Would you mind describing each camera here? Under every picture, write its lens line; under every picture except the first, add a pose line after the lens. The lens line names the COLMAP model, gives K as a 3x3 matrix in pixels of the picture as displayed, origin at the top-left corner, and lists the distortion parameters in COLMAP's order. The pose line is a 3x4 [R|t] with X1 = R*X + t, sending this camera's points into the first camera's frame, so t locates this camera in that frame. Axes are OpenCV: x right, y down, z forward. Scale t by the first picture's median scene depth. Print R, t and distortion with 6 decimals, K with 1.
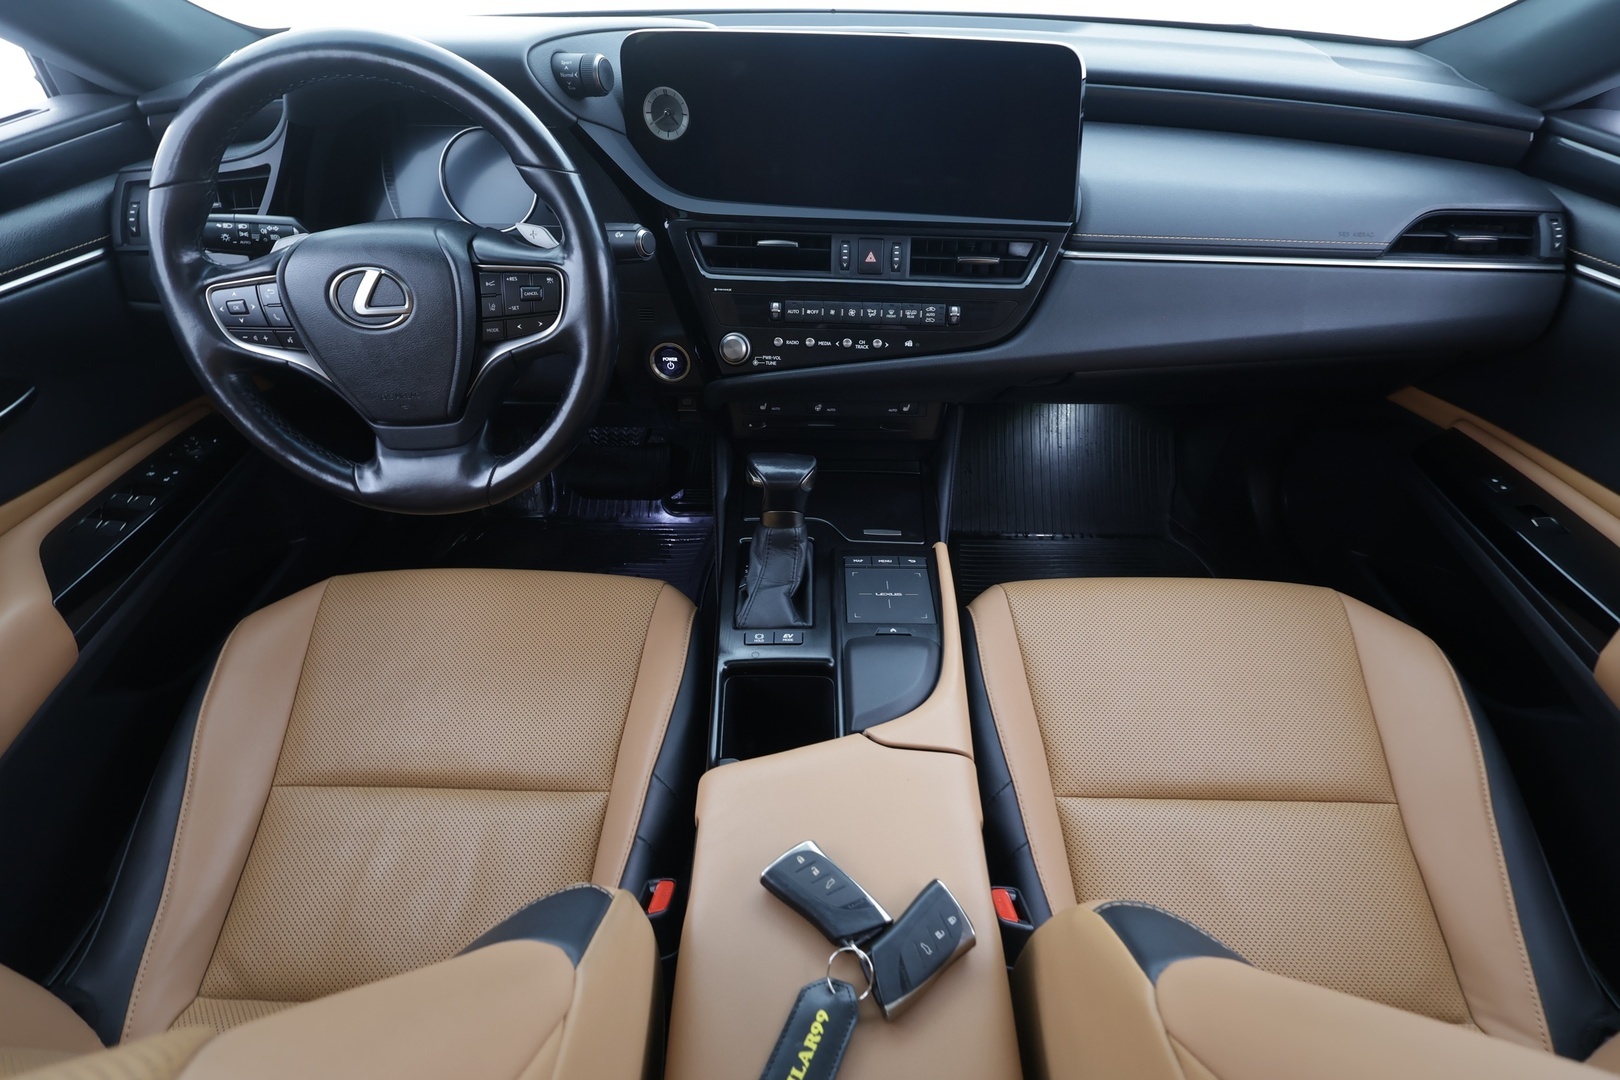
lens RADIAL K [[758.6, 0, 814.3], [0, 758.6, 541.3], [0, 0, 1]] dist [-0.000293, 0.000959]
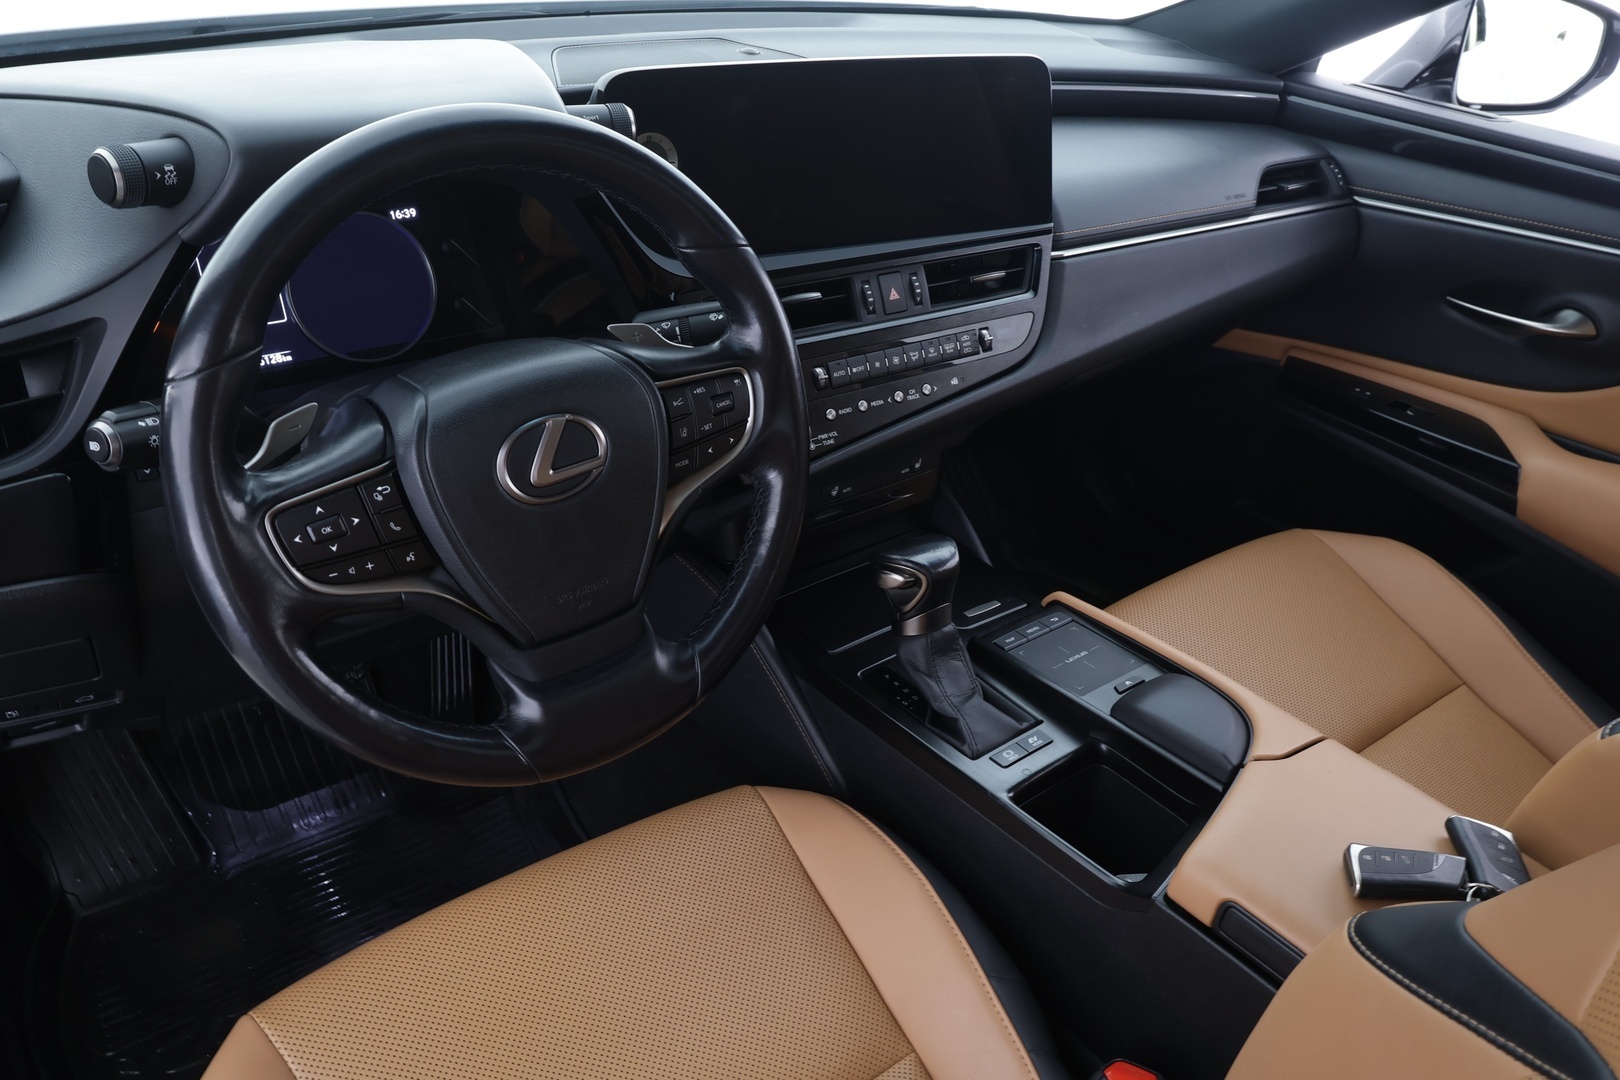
lens RADIAL K [[1270.4, 0, 823.3], [0, 1270.4, 547.3], [0, 0, 1]] dist [0.012995, -0.029004]
pose [[0.771818, -0.281554, 0.570109, -0.864360], [0.368237, 0.928880, -0.039786, -0.087818], [-0.518361, 0.240642, 0.820605, -0.042666]]
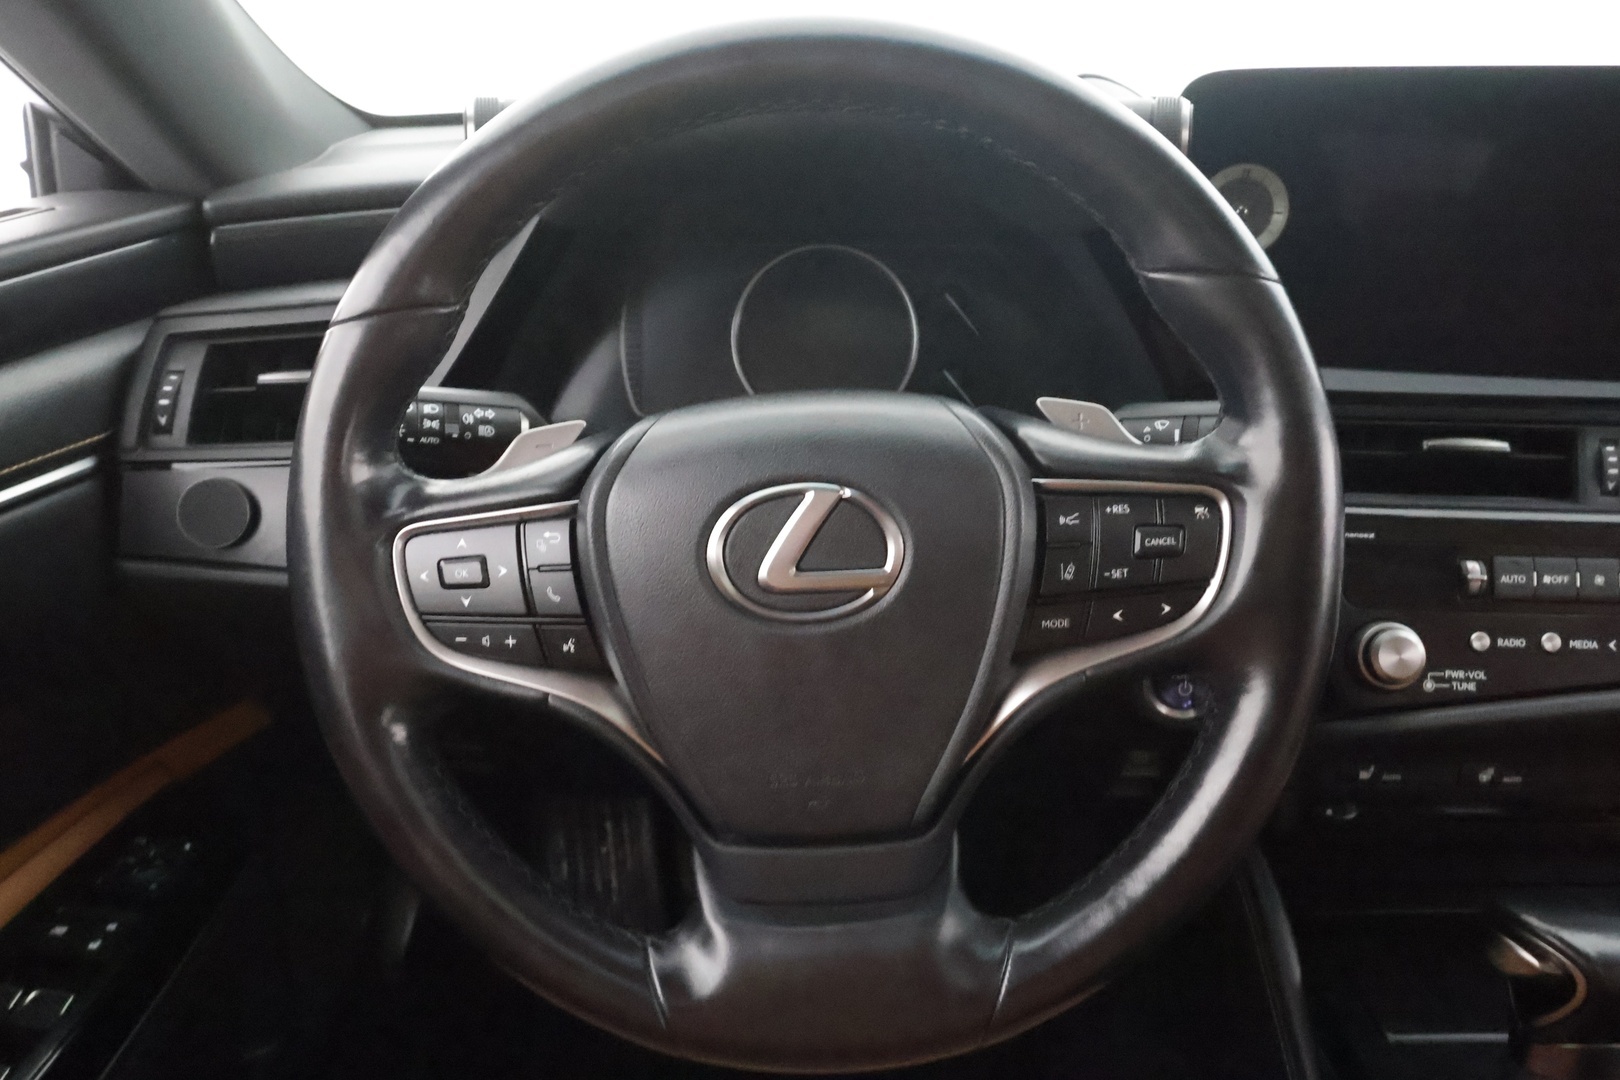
lens RADIAL K [[1178.3, 0, 815.2], [0, 1178.3, 541.3], [0, 0, 1]] dist [0.000459, -0.002825]
pose [[0.999966, -0.001516, -0.008154, -0.460783], [-0.001136, 0.948832, -0.315778, -0.095238], [0.008216, 0.315776, 0.948798, 0.300377]]
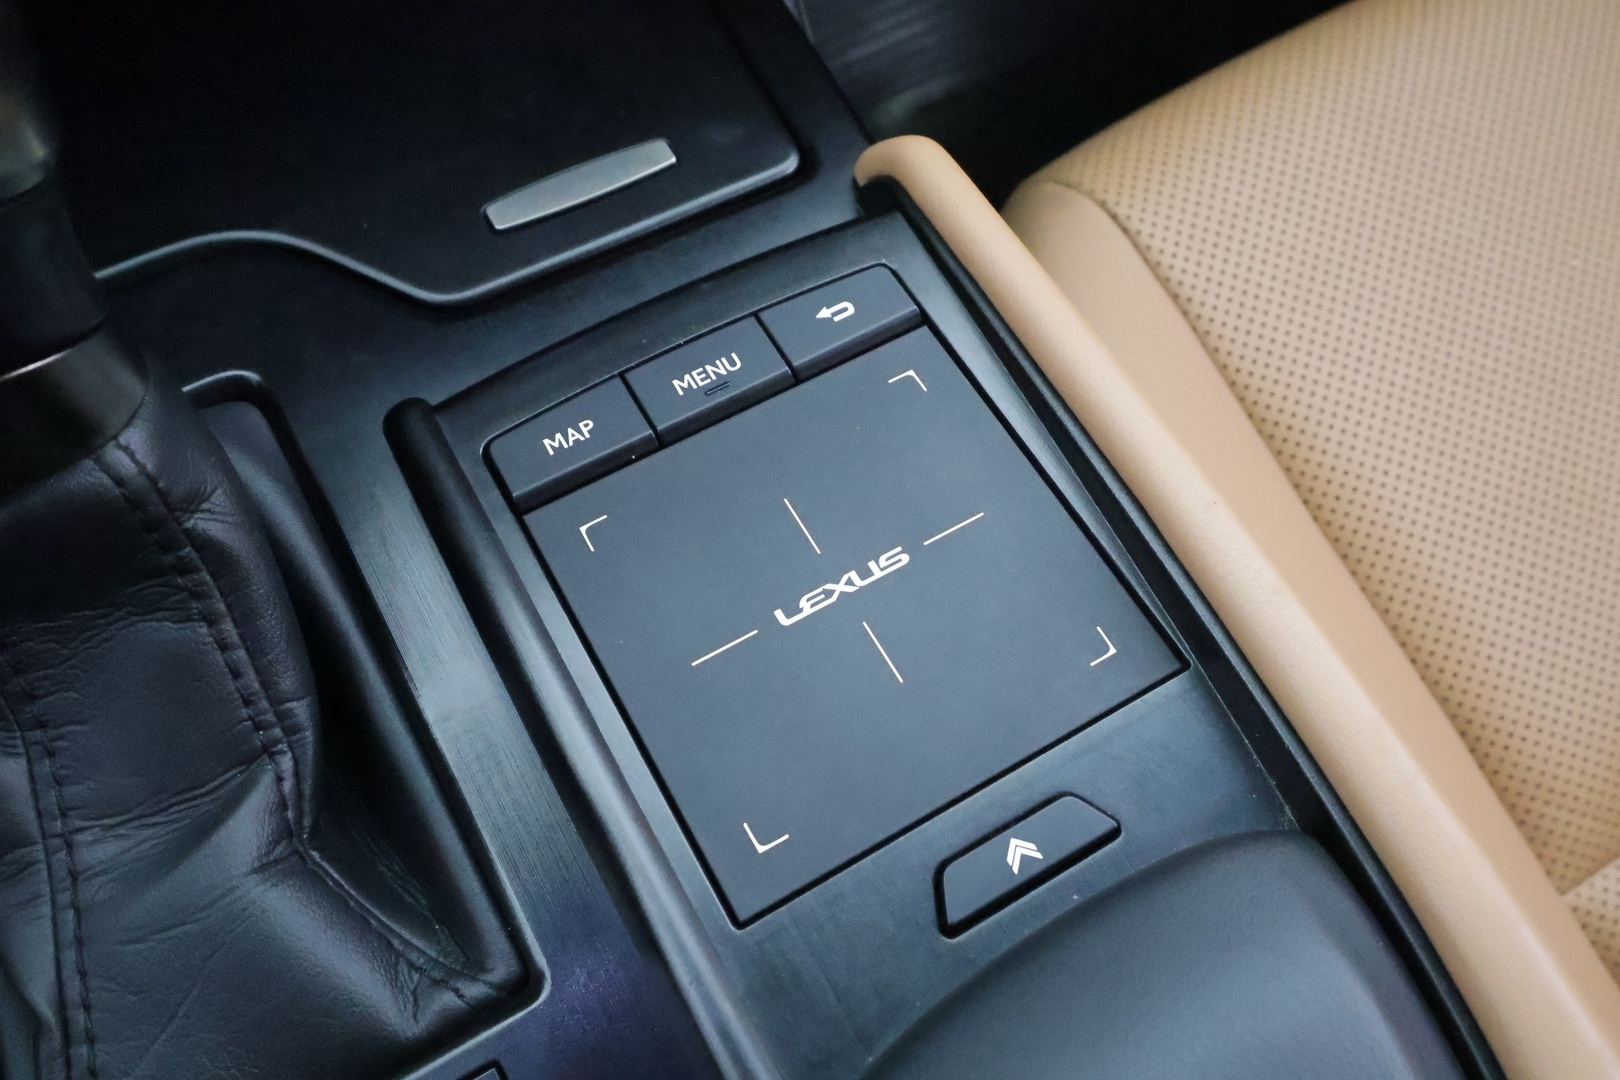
lens RADIAL K [[1270.4, 0, 818.3], [0, 1270.4, 547.7], [0, 0, 1]] dist [0.012995, -0.029004]
pose [[0.861668, -0.451265, 0.232137, 0.027928], [0.302042, 0.823643, 0.479983, -0.077531], [-0.407797, -0.343471, 0.846008, 0.732441]]
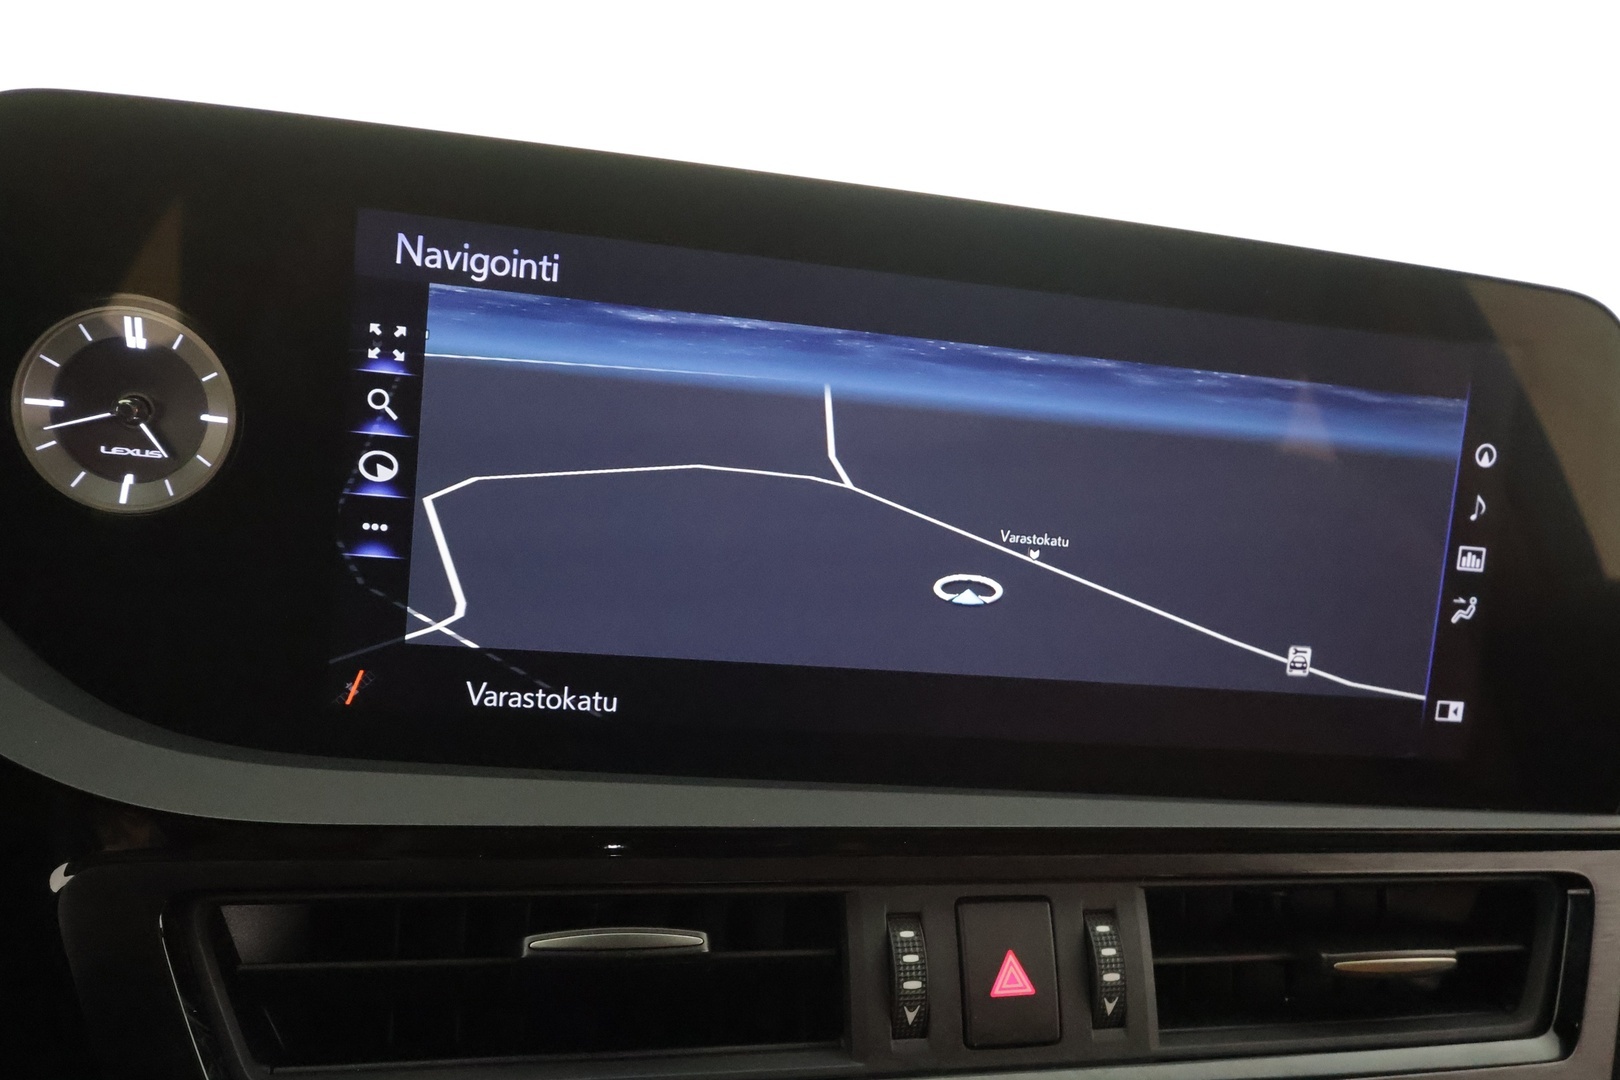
lens RADIAL K [[1270.4, 0, 824.0], [0, 1270.4, 533.8], [0, 0, 1]] dist [0.012995, -0.029004]
pose [[0.945020, 0.038355, 0.324756, -0.115842], [0.133104, 0.861994, -0.489132, -0.307229], [-0.298698, 0.505466, 0.809496, 0.626250]]
